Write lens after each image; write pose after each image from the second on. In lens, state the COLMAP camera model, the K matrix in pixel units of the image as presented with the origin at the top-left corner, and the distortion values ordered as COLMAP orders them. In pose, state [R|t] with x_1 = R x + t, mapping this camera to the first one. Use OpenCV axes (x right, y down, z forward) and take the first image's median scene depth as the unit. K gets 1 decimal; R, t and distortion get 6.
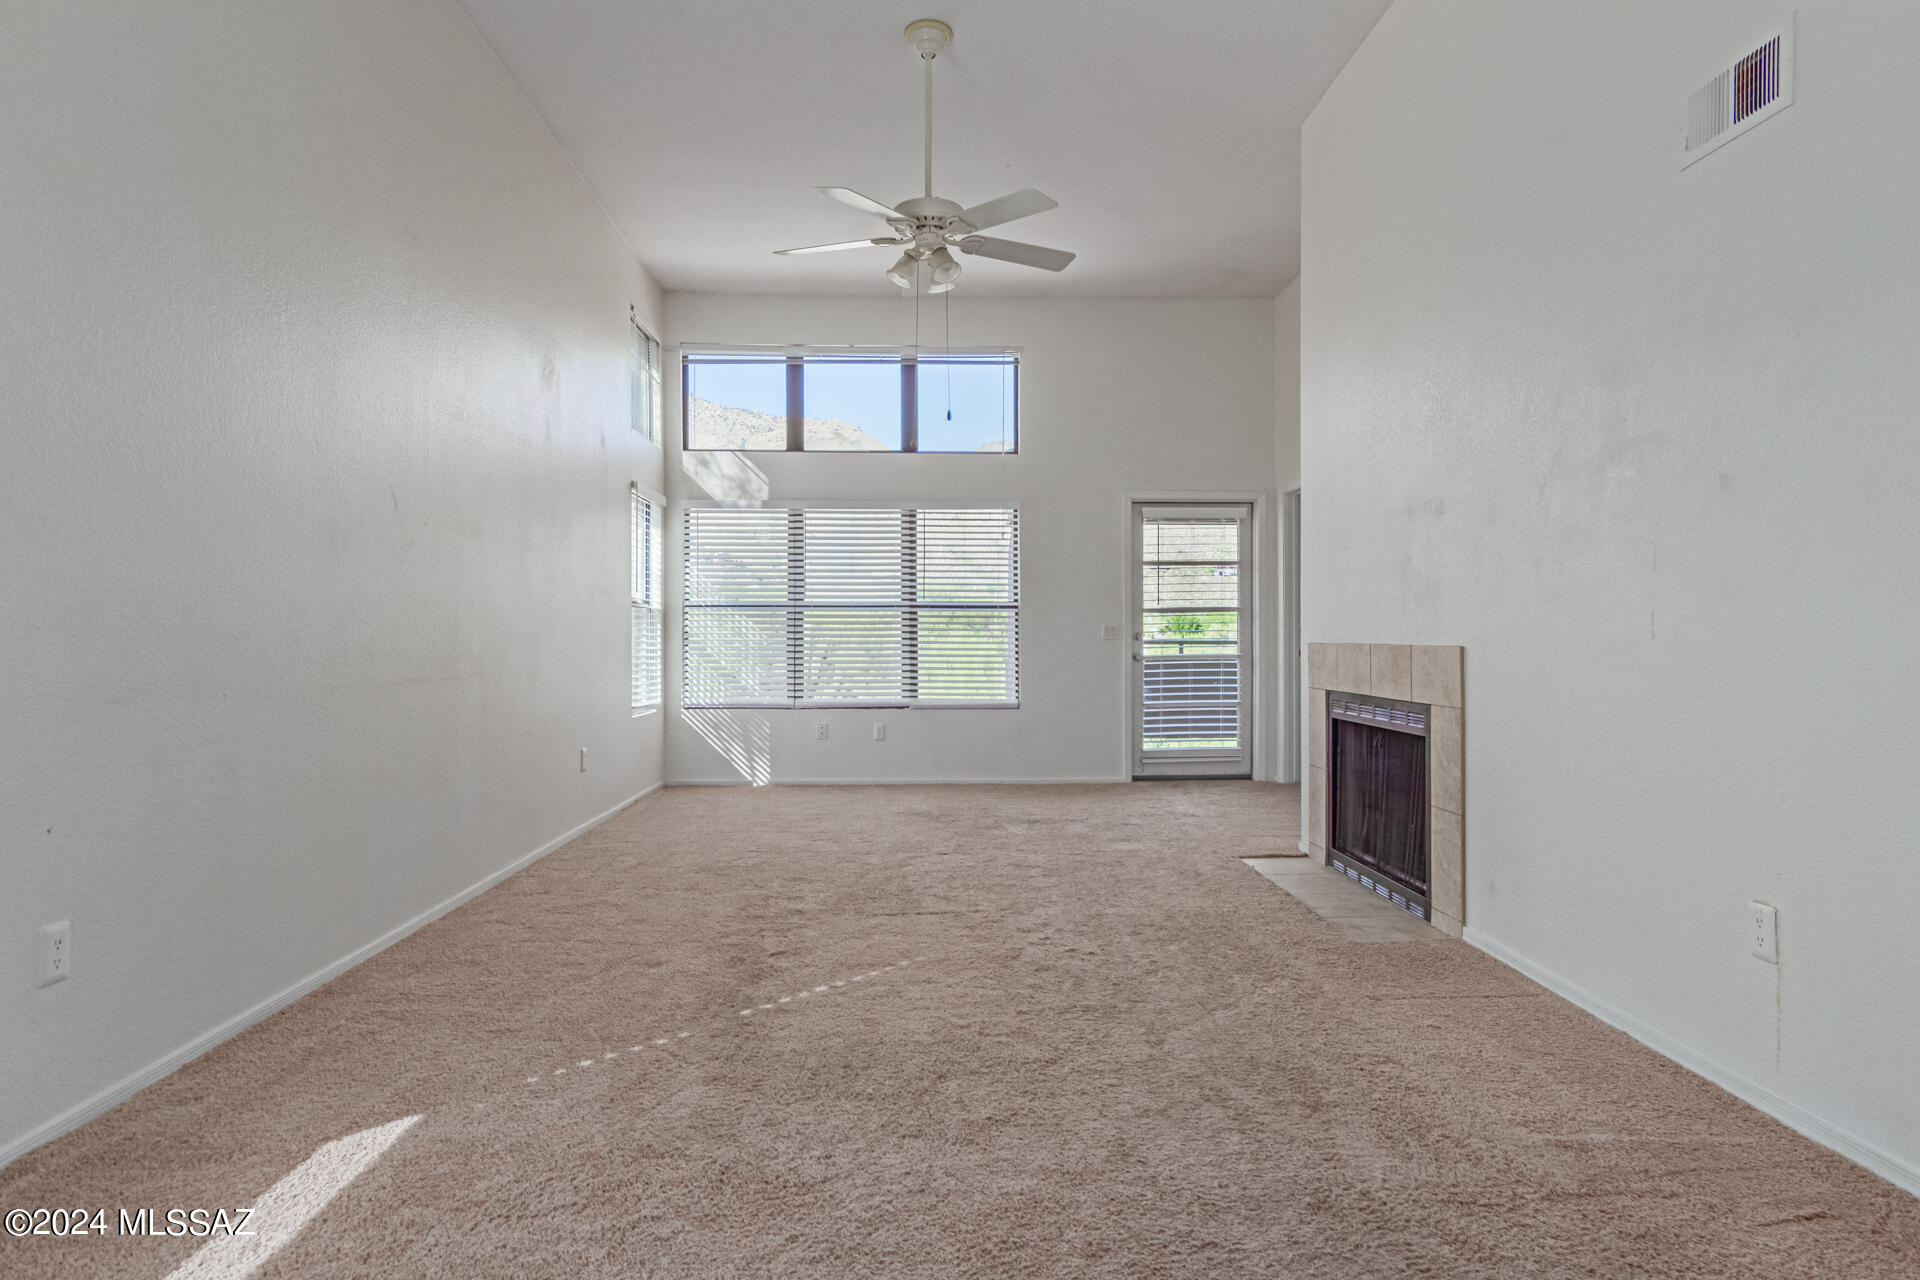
lens RADIAL K [[1096.4, 0, 972.4], [0, 1096.4, 638.4], [0, 0, 1]] dist [0.011643, 0.001072]
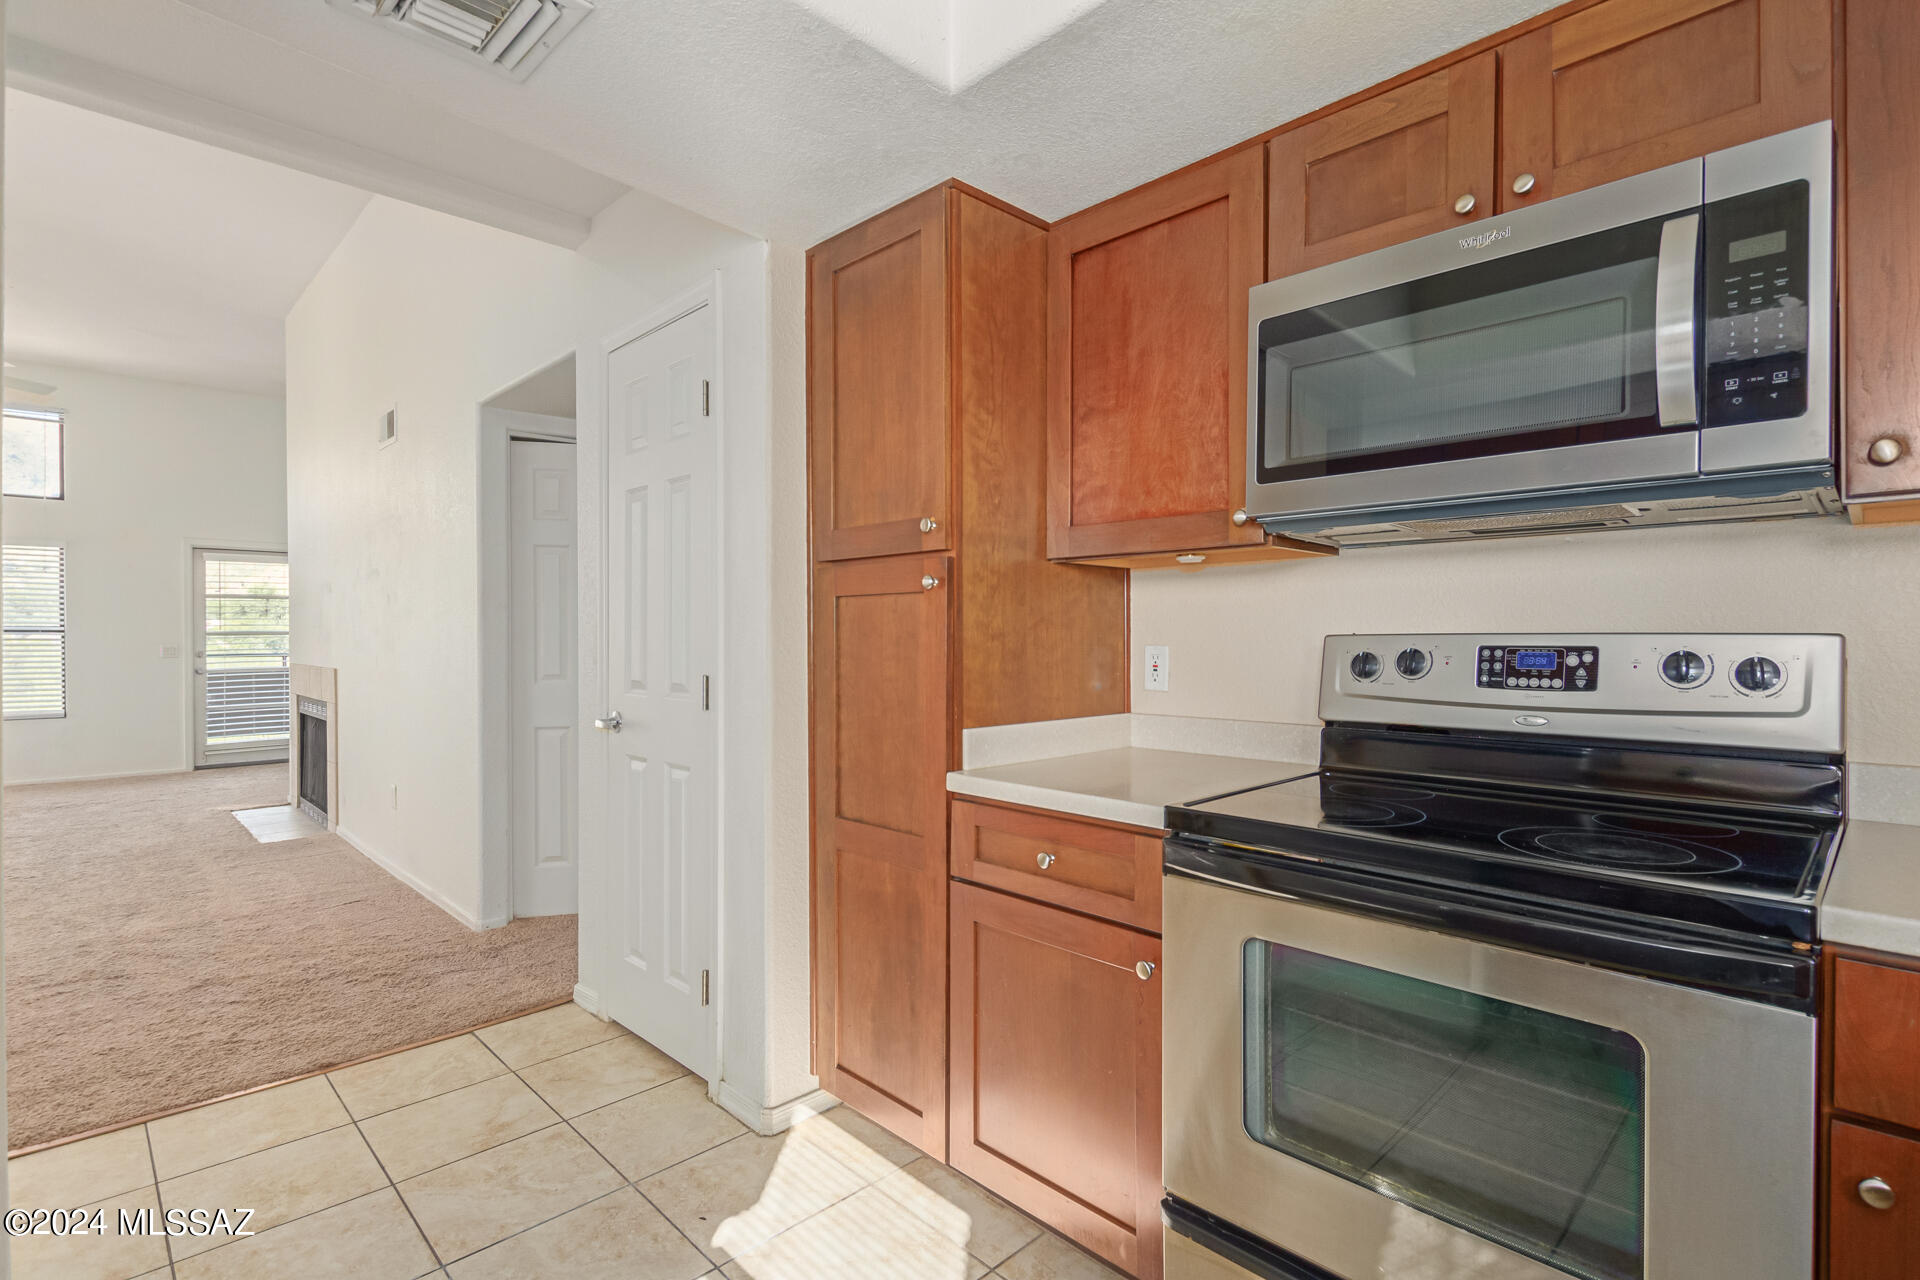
lens RADIAL K [[915.2, 0, 957.4], [0, 915.2, 643.5], [0, 0, 1]] dist [0.007171, -0.000366]
pose [[0.744324, -0.006118, 0.667791, 0.094296], [0.002005, 0.999974, 0.006926, -0.020375], [-0.667816, -0.003816, 0.744317, -0.366780]]
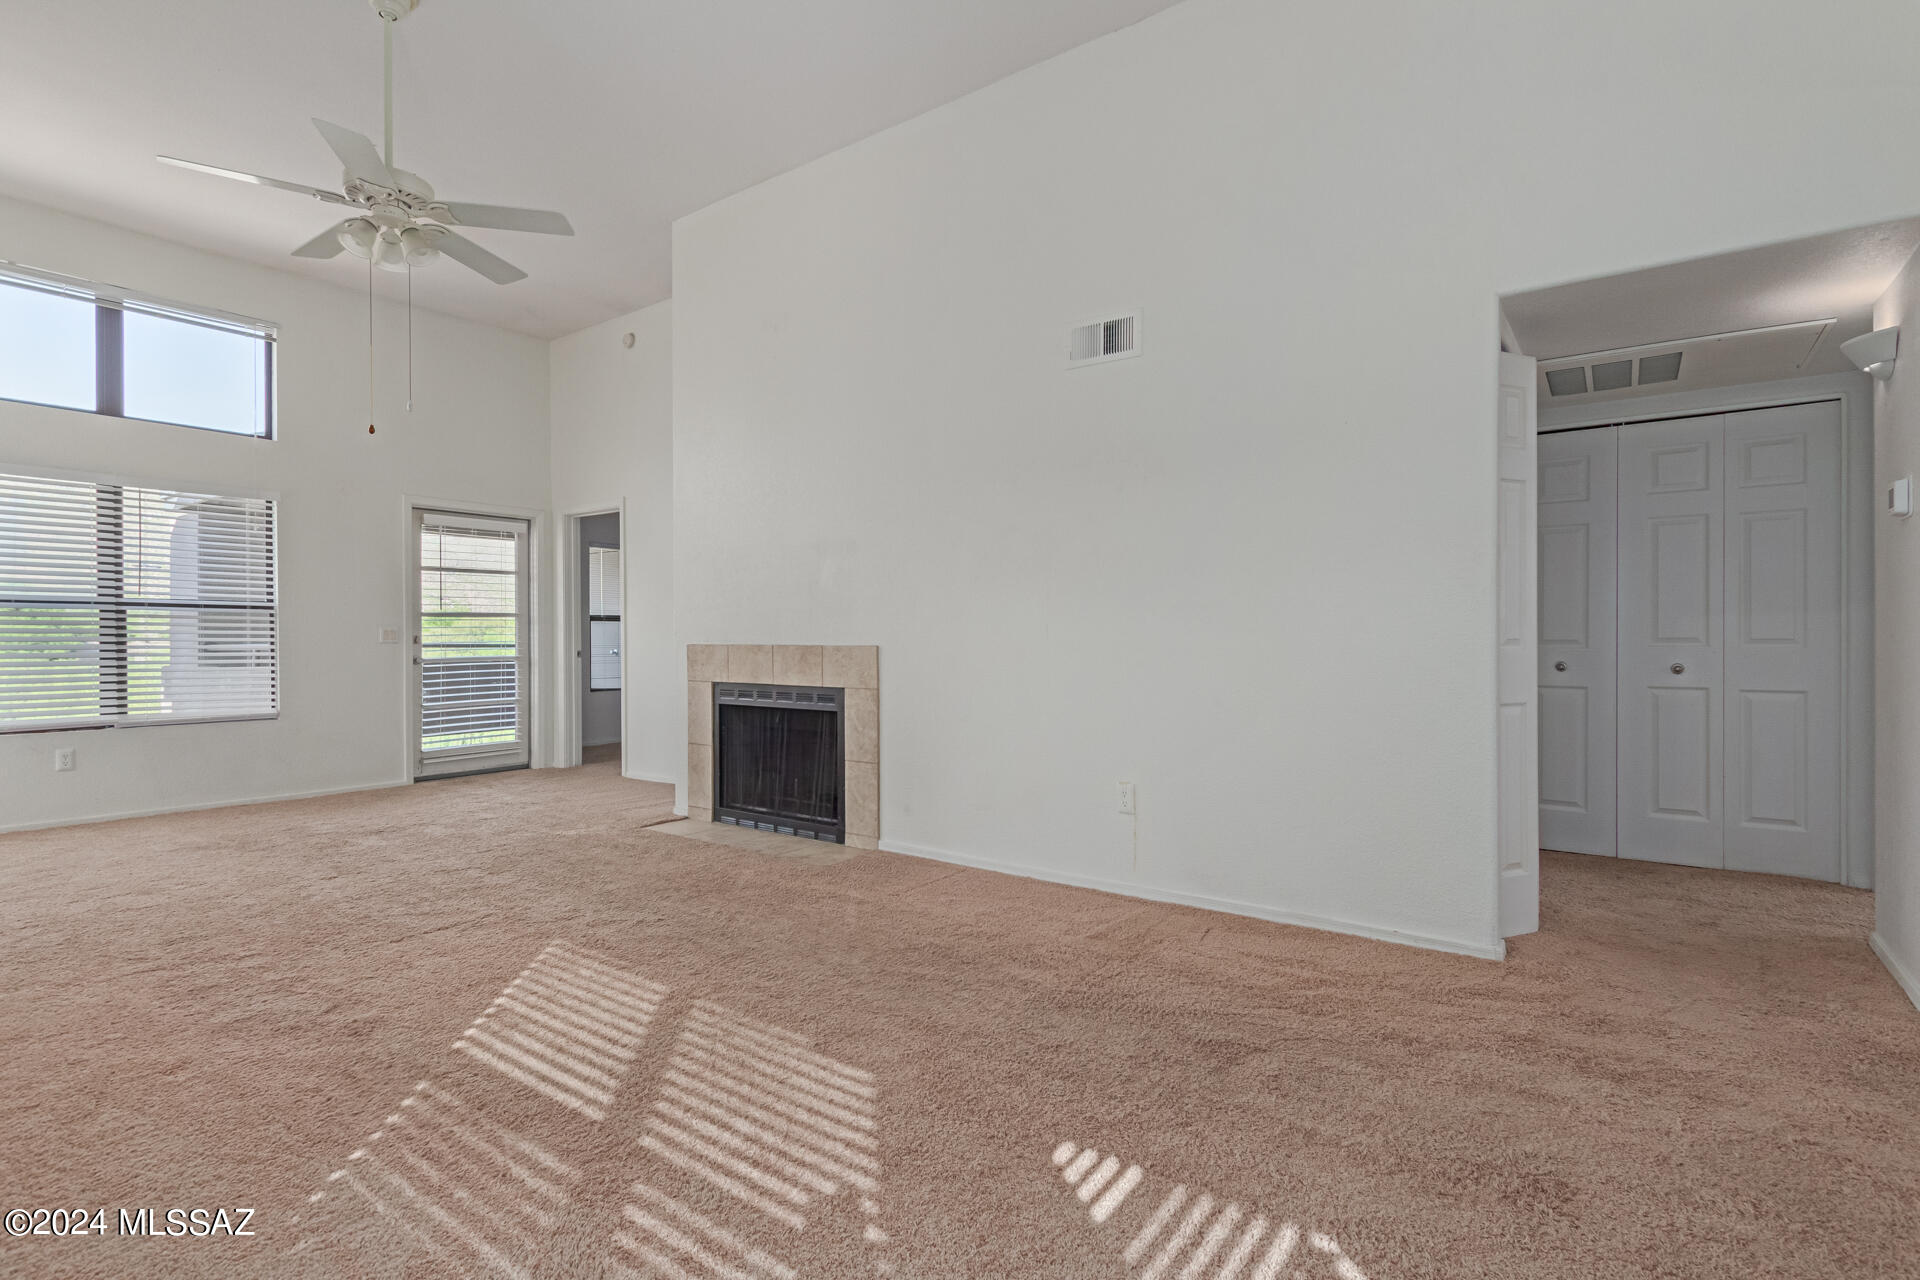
lens RADIAL K [[915.2, 0, 957.4], [0, 915.2, 643.5], [0, 0, 1]] dist [0.007171, -0.000366]
pose [[0.630544, -0.003762, 0.776145, -0.195426], [0.002289, 0.999993, 0.002988, 0.000235], [-0.776150, -0.000107, 0.630548, 0.076355]]
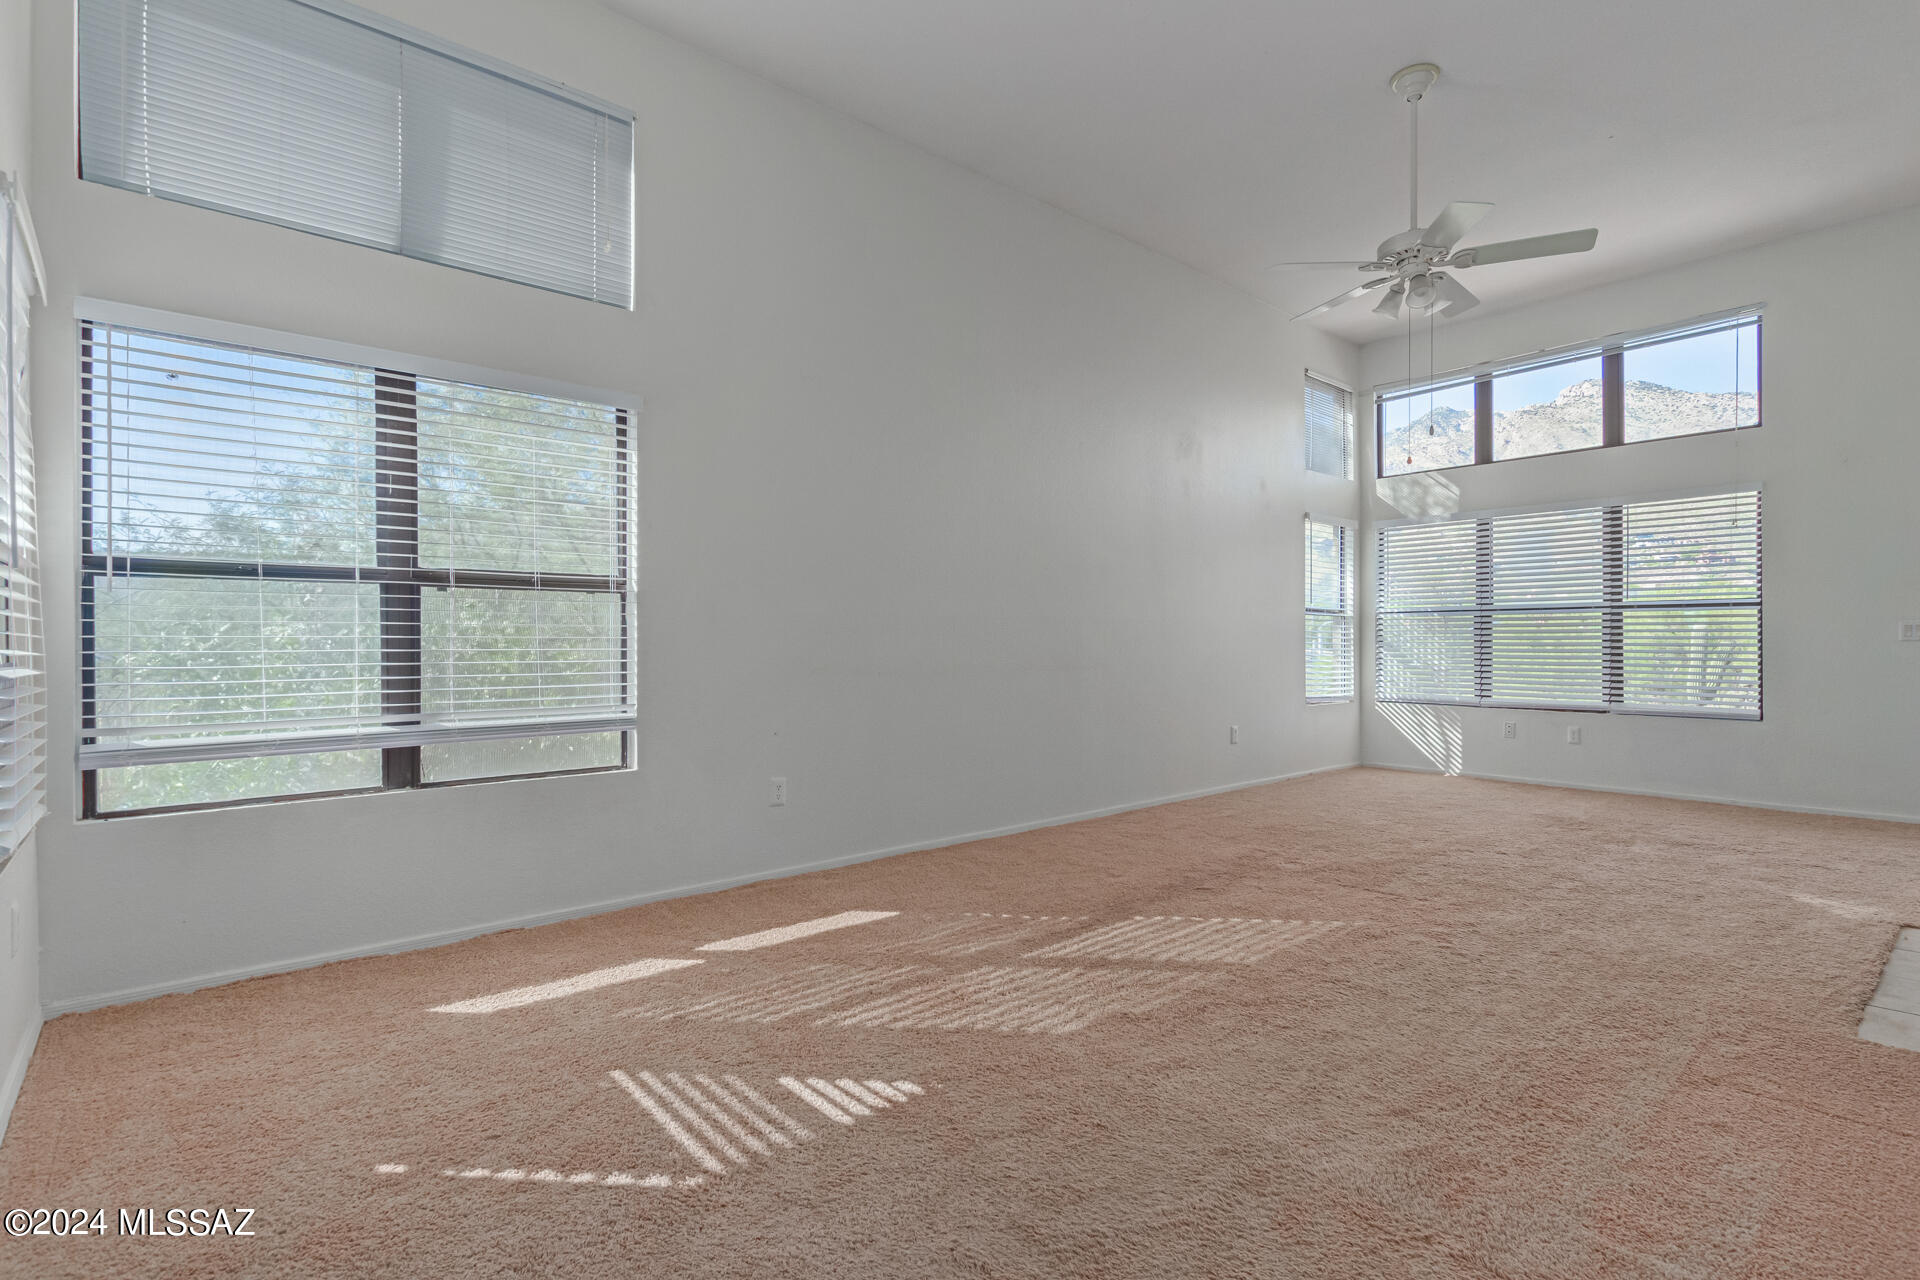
lens RADIAL K [[915.2, 0, 957.4], [0, 915.2, 643.5], [0, 0, 1]] dist [0.007171, -0.000366]
pose [[0.620040, 0.000496, -0.784570, 0.219344], [0.002580, 0.999993, 0.002672, -0.000856], [0.784566, -0.003681, 0.620034, 0.052838]]
